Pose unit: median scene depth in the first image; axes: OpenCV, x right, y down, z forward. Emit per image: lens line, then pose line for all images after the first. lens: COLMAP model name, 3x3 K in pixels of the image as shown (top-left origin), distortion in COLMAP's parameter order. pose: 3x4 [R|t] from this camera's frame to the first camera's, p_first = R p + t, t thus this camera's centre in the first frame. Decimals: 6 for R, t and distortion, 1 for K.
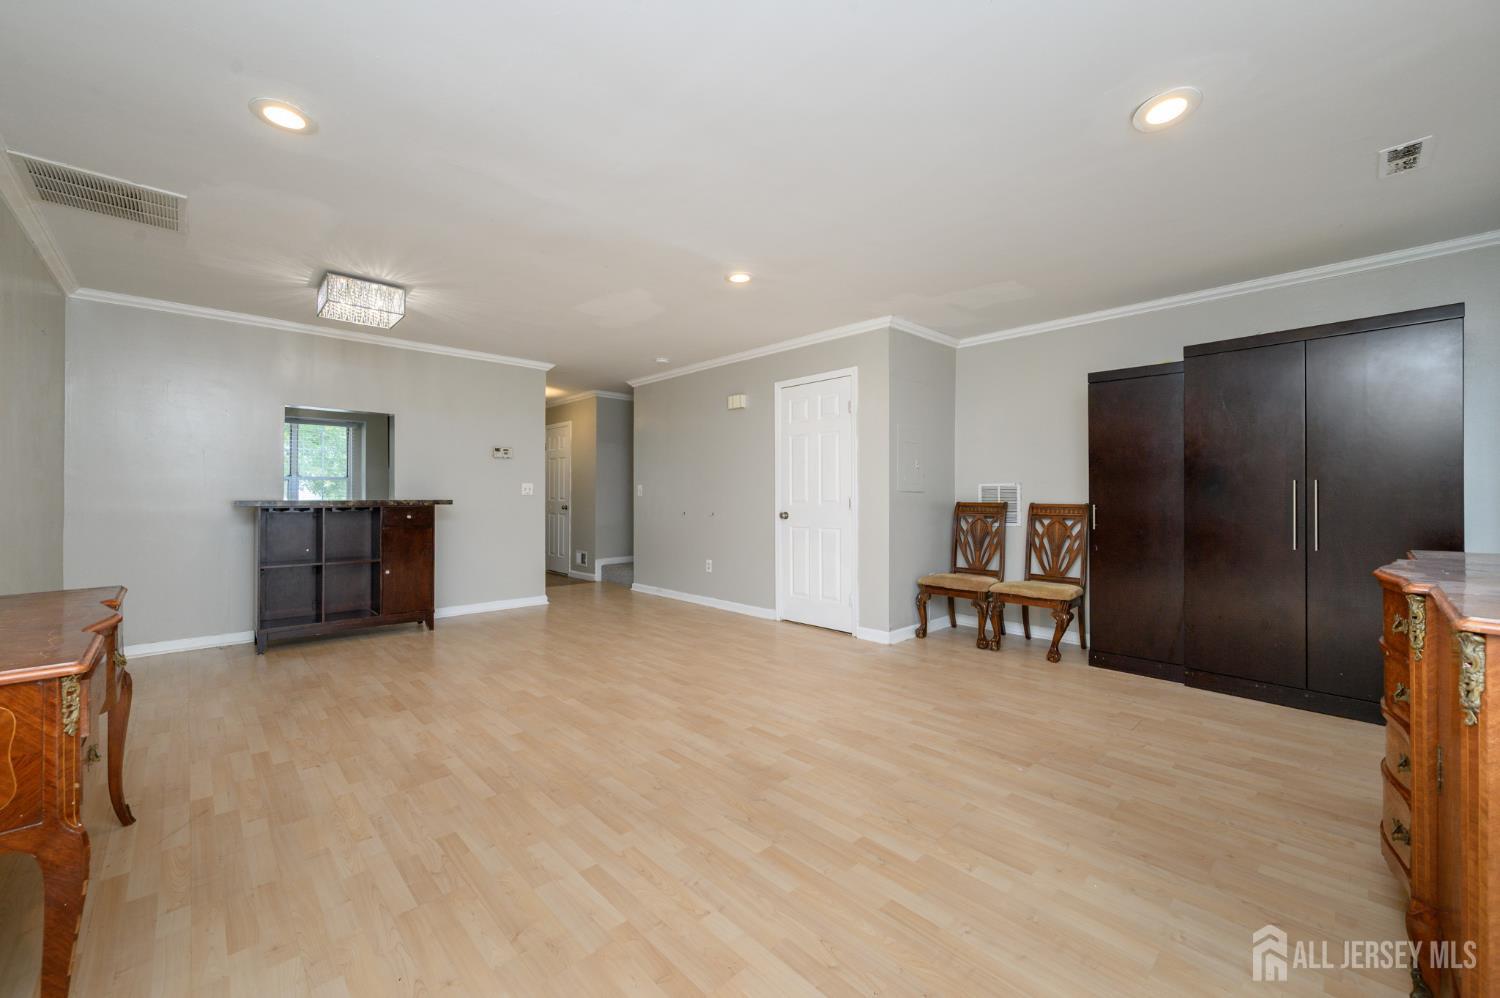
lens RADIAL K [[587.7, 0, 743.5], [0, 587.7, 494.5], [0, 0, 1]] dist [0.000516, 0.000015]
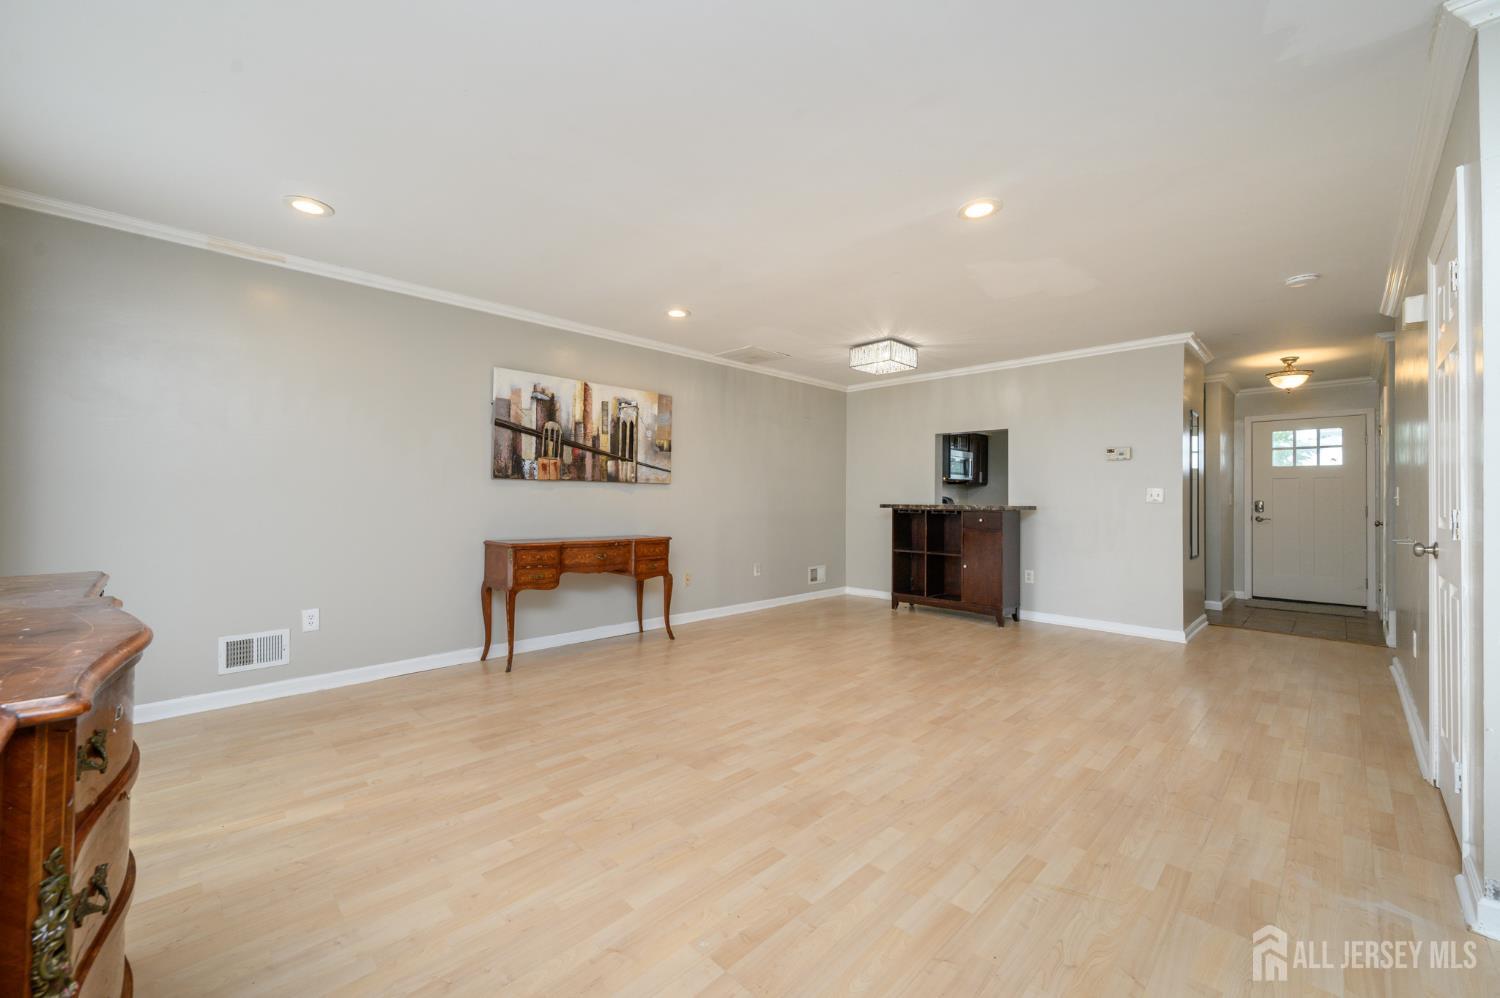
lens RADIAL K [[587.7, 0, 743.5], [0, 587.7, 494.5], [0, 0, 1]] dist [0.000516, 0.000015]
pose [[0.020330, -0.010898, -0.999734, 0.772262], [-0.005887, 0.999922, -0.011020, 0.004268], [0.999776, 0.006110, 0.020264, 0.728541]]
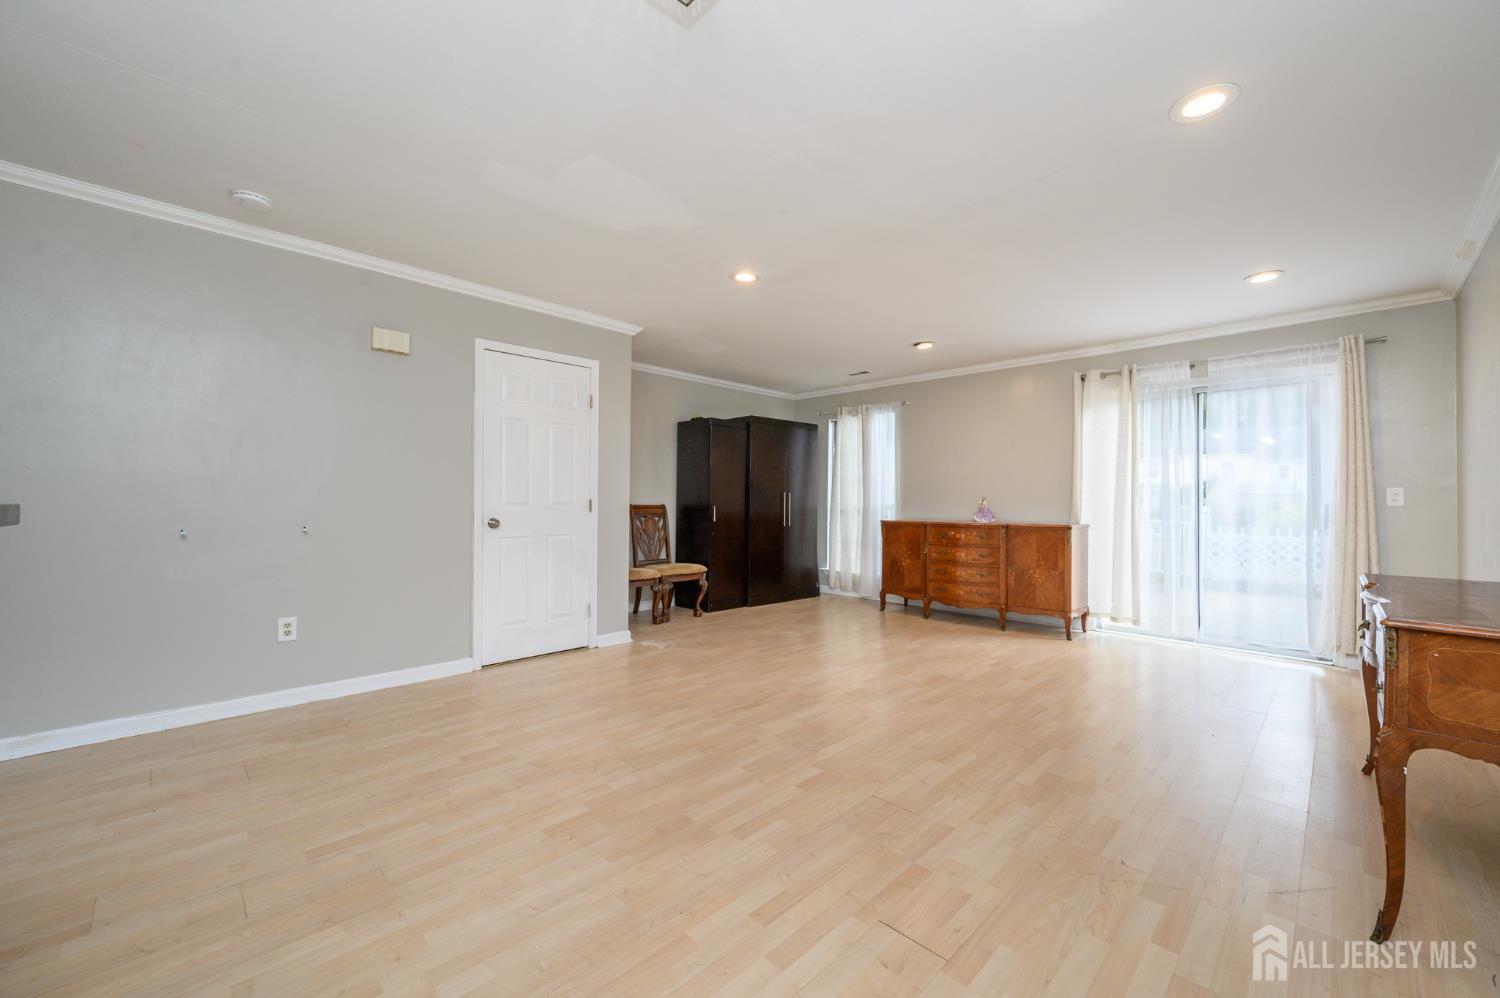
lens RADIAL K [[585.3, 0, 750.0], [0, 585.3, 499.0], [0, 0, 1]] dist [-0.000297, -0.000092]
pose [[-0.020081, 0.004488, 0.999788, -1.041779], [-0.009621, 0.999943, -0.004682, 0.008676], [-0.999752, -0.009713, -0.020036, 1.067808]]
